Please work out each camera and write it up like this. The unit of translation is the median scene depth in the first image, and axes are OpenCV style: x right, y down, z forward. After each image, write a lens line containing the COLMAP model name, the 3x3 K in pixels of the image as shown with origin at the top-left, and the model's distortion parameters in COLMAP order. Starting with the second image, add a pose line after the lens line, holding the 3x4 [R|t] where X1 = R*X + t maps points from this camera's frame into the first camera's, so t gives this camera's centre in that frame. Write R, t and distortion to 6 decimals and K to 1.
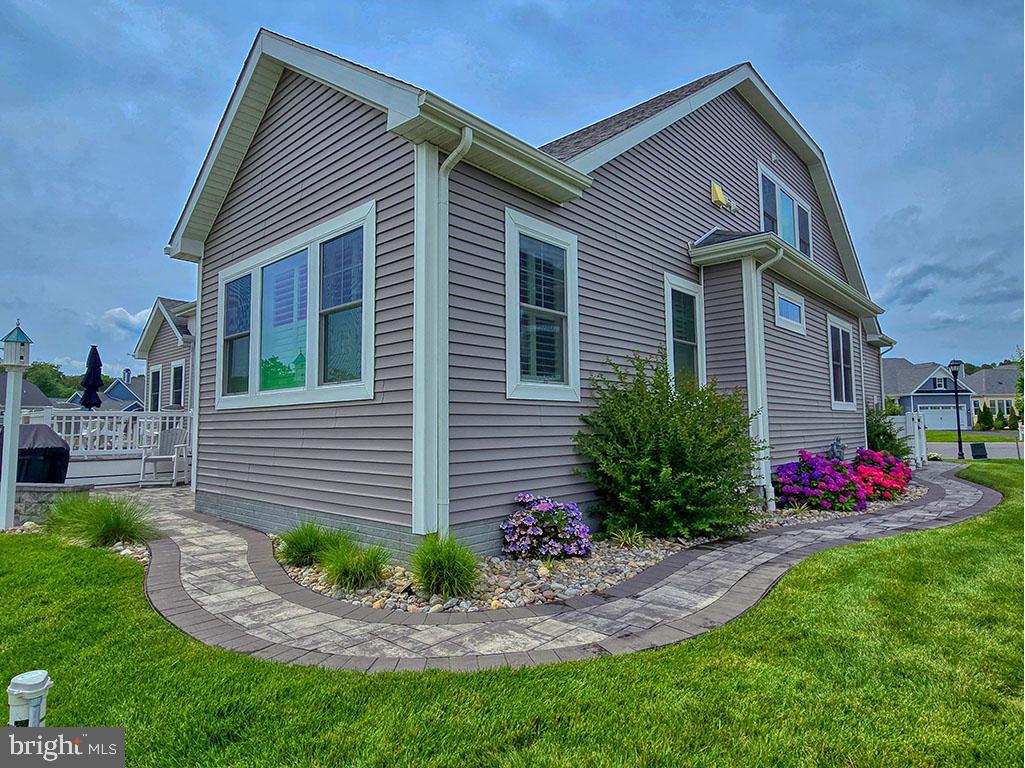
lens RADIAL K [[573.3, 0, 512.5], [0, 573.3, 384.0], [0, 0, 1]] dist [0.004678, 0.001655]
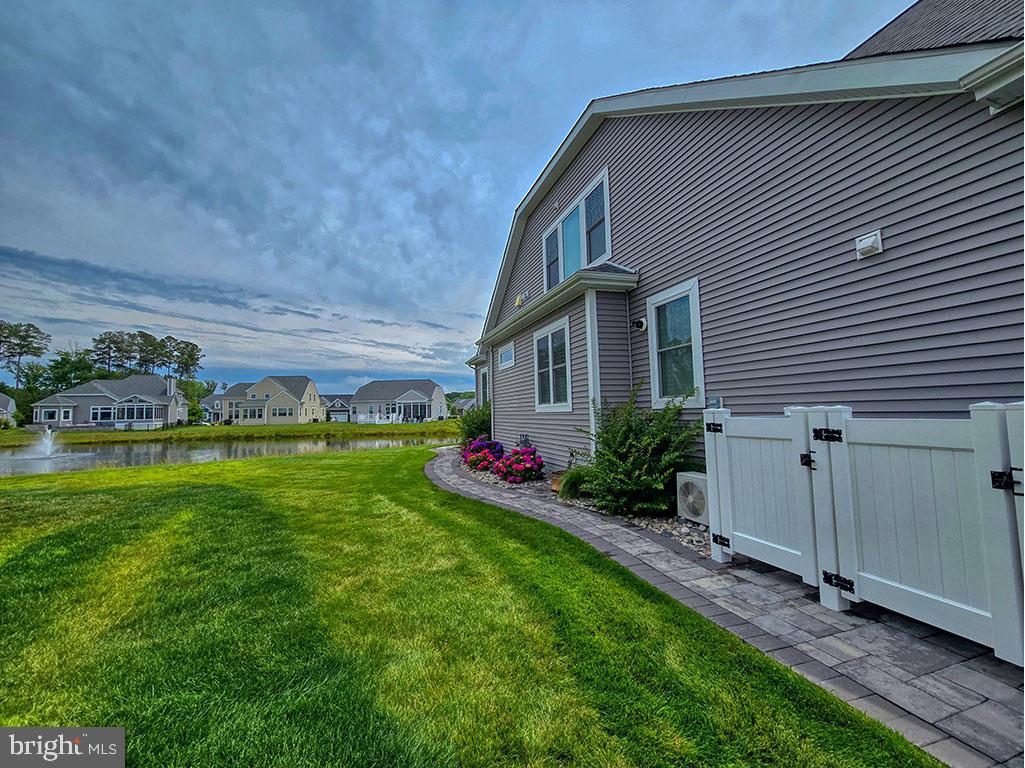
lens RADIAL K [[420.7, 0, 512.5], [0, 420.7, 384.0], [0, 0, 1]] dist [0.001071, 0.000739]
pose [[-0.482844, -0.036378, -0.874951, 1.782113], [0.092456, 0.991435, -0.092244, 0.082522], [0.870812, -0.125434, -0.475345, 1.815789]]
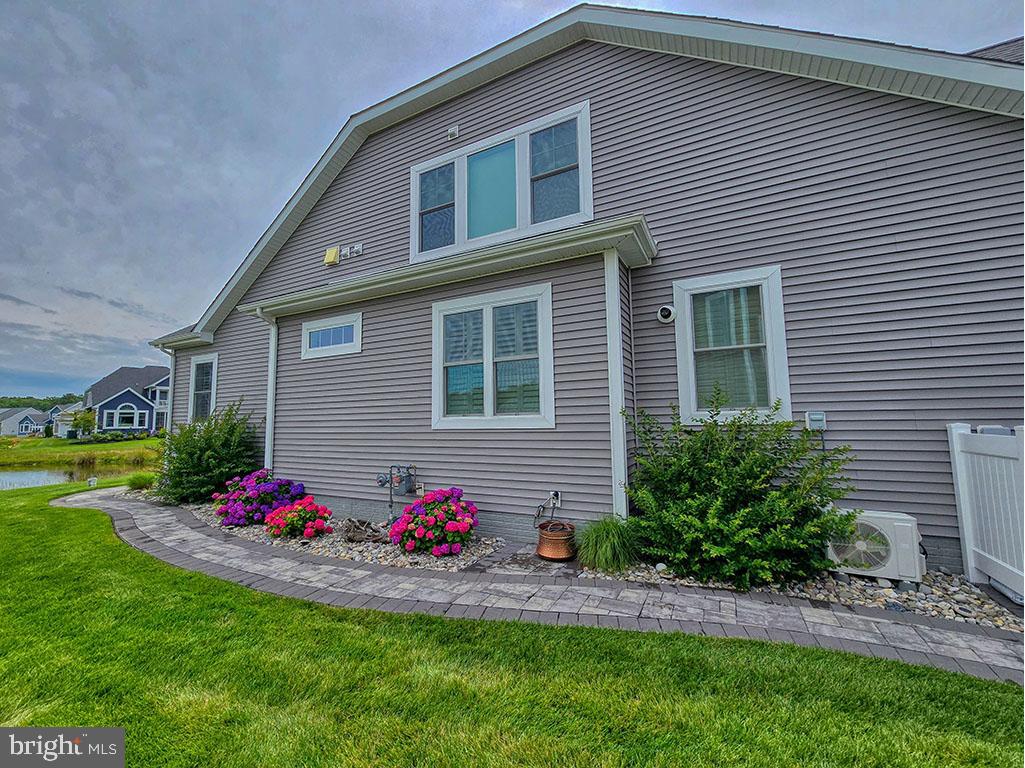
lens RADIAL K [[420.7, 0, 512.5], [0, 420.7, 384.0], [0, 0, 1]] dist [0.001071, 0.000739]
pose [[0.263566, -0.081366, -0.961204, 1.468378], [0.082402, 0.994693, -0.061606, 0.037074], [0.961116, -0.062968, 0.268872, 1.248202]]
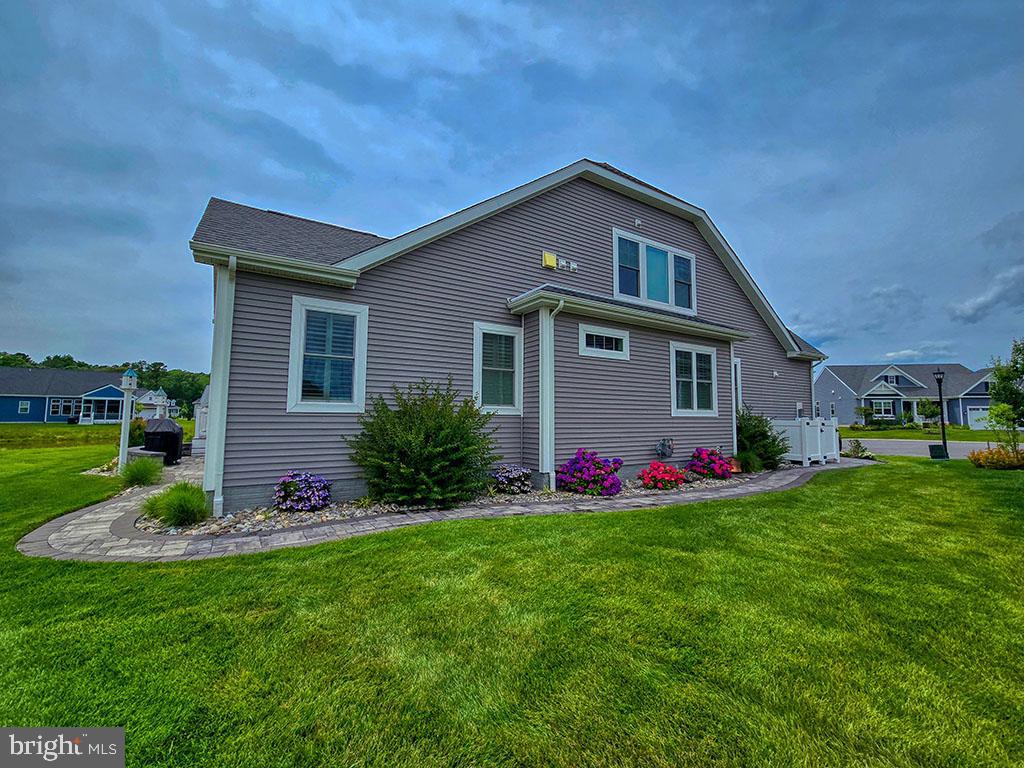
lens RADIAL K [[420.7, 0, 512.5], [0, 420.7, 384.0], [0, 0, 1]] dist [0.001071, 0.000739]
pose [[0.964361, -0.003366, -0.264568, 0.604099], [0.002118, 0.999985, -0.005002, -0.030738], [0.264581, 0.004264, 0.964354, 0.002798]]
